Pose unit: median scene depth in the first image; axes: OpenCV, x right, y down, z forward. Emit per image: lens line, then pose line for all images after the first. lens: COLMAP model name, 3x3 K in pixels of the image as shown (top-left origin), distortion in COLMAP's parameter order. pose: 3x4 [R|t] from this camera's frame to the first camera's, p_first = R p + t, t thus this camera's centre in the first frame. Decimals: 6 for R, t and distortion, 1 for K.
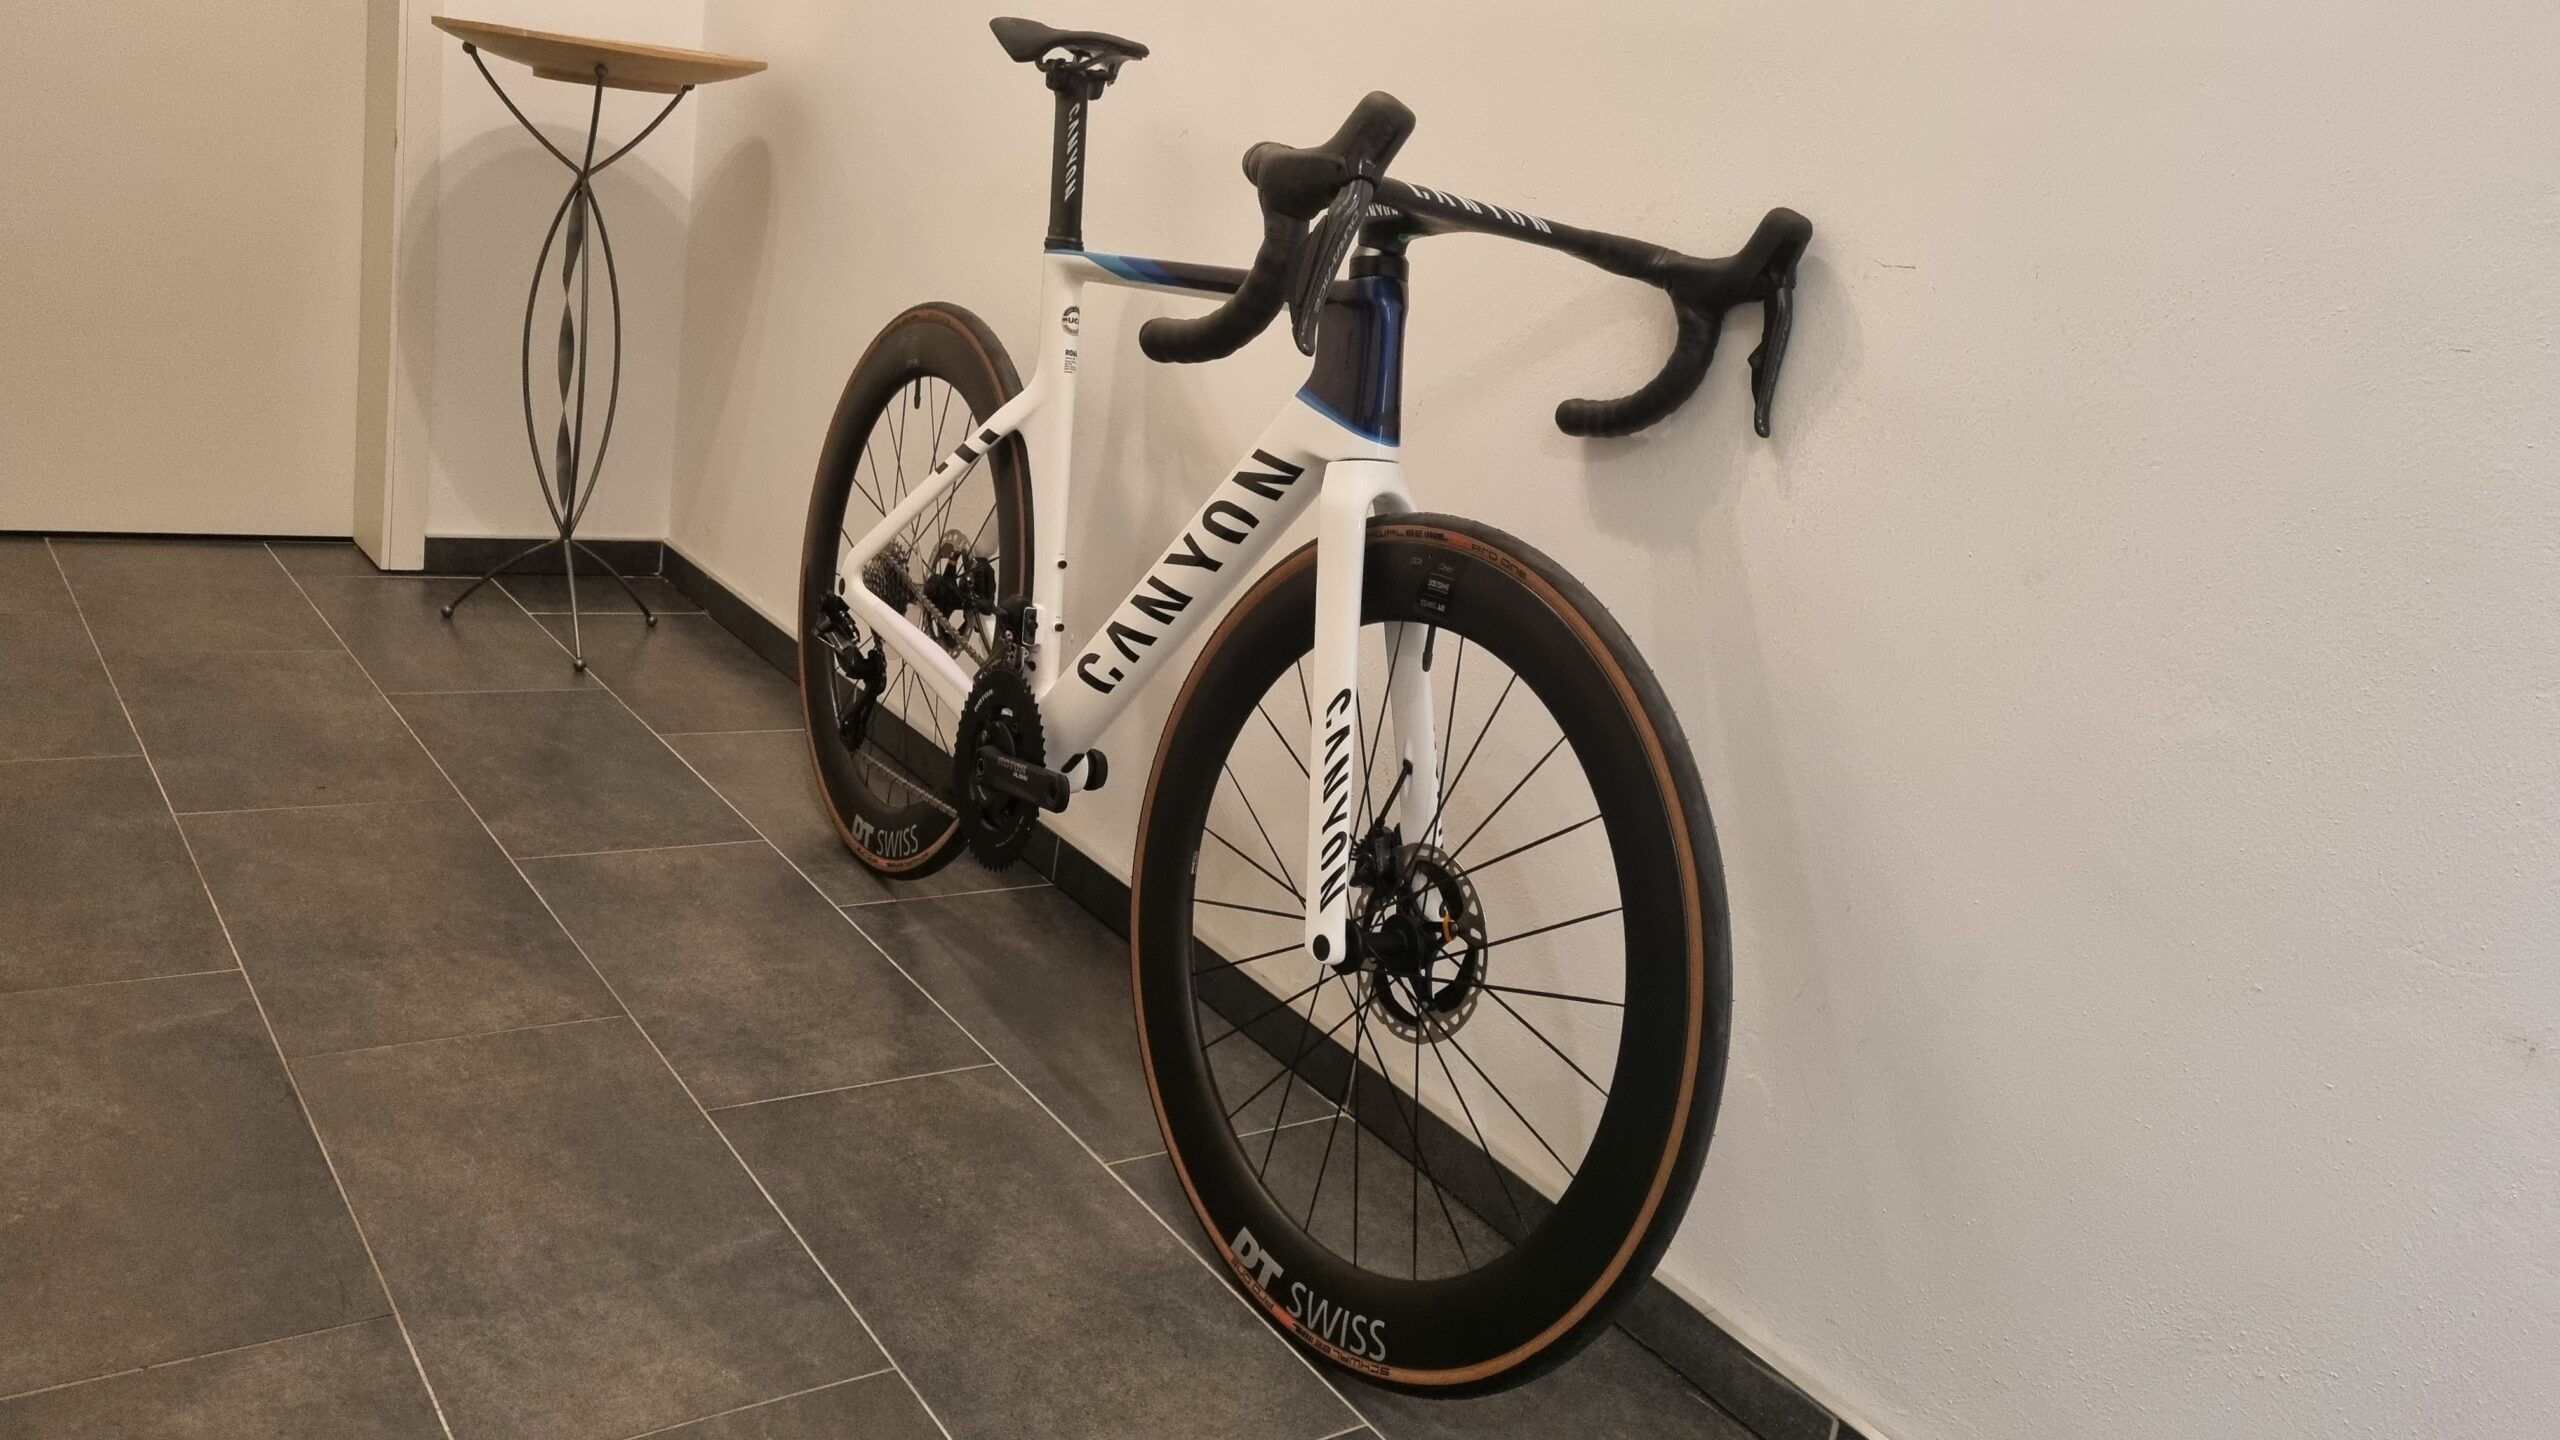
lens RADIAL K [[1968.3, 0, 1352.4], [0, 1968.3, 698.1], [0, 0, 1]] dist [0.038615, -0.045183]
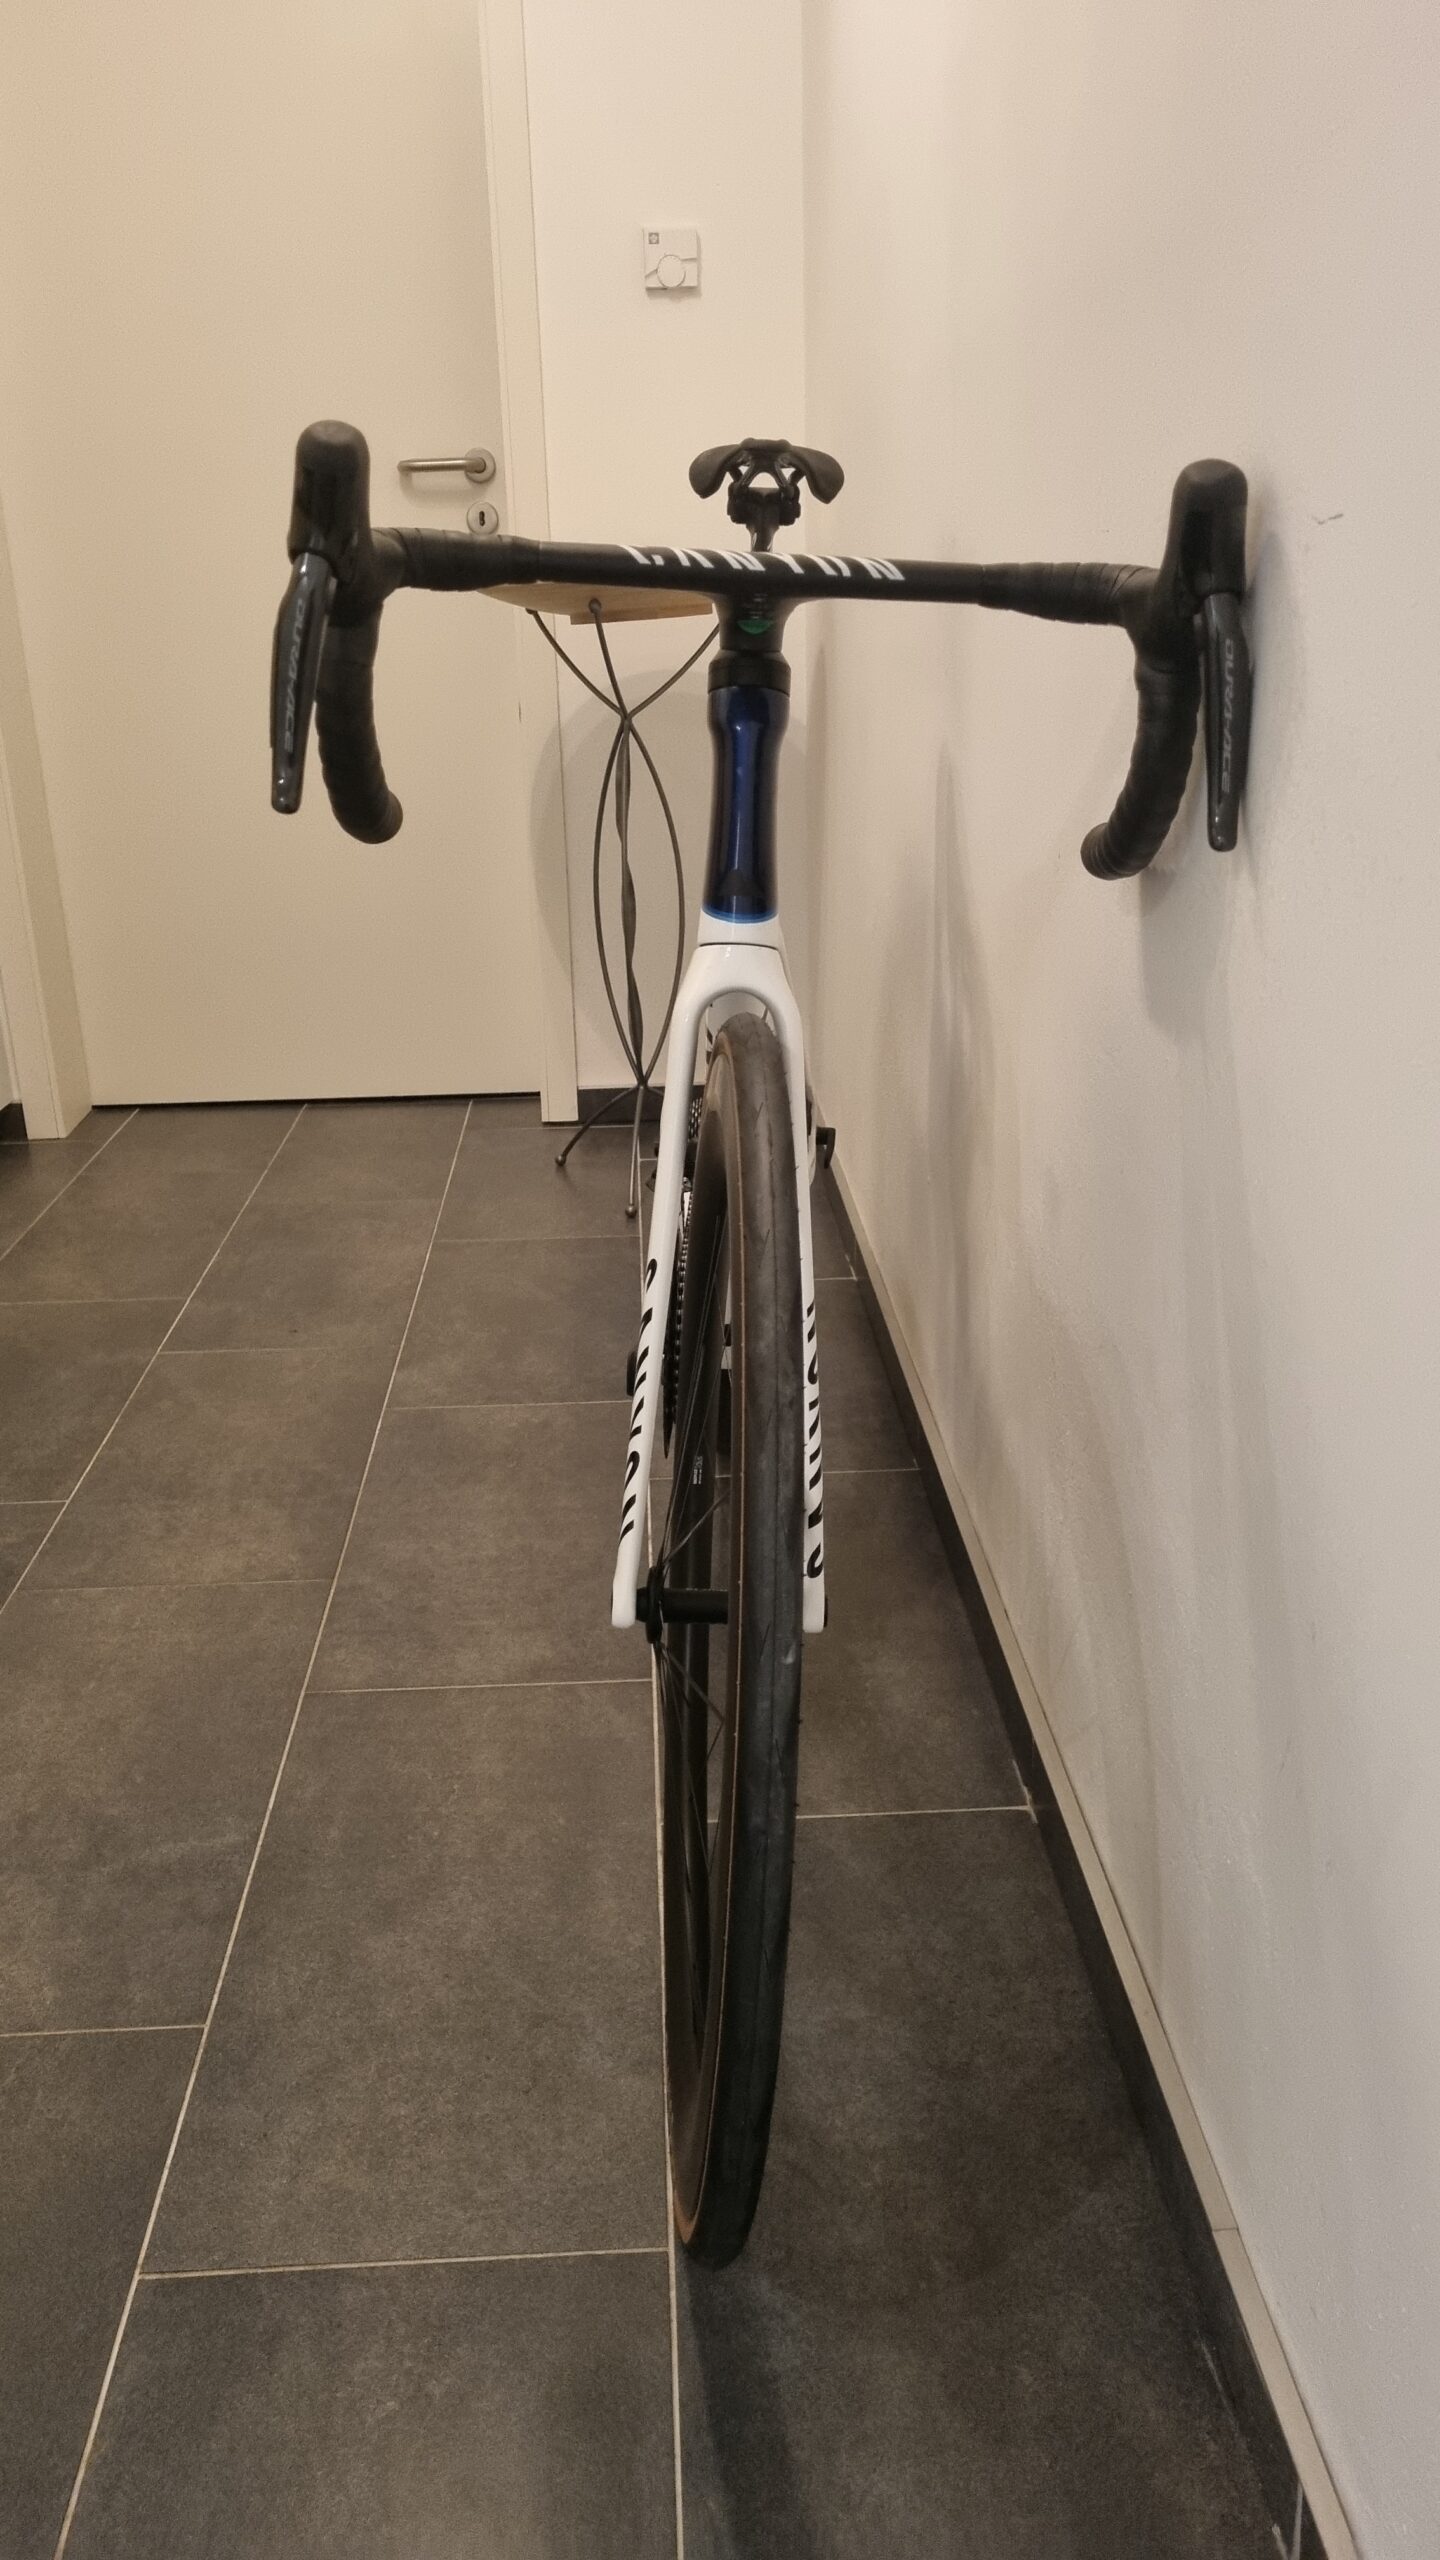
lens RADIAL K [[1968.3, 0, 717.6], [0, 1968.3, 1300.6], [0, 0, 1]] dist [0.038615, -0.045183]
pose [[0.799569, 0.020232, -0.600233, 0.400193], [0.003403, 0.999264, 0.038215, -0.015724], [0.600564, -0.032598, 0.798912, 0.369057]]
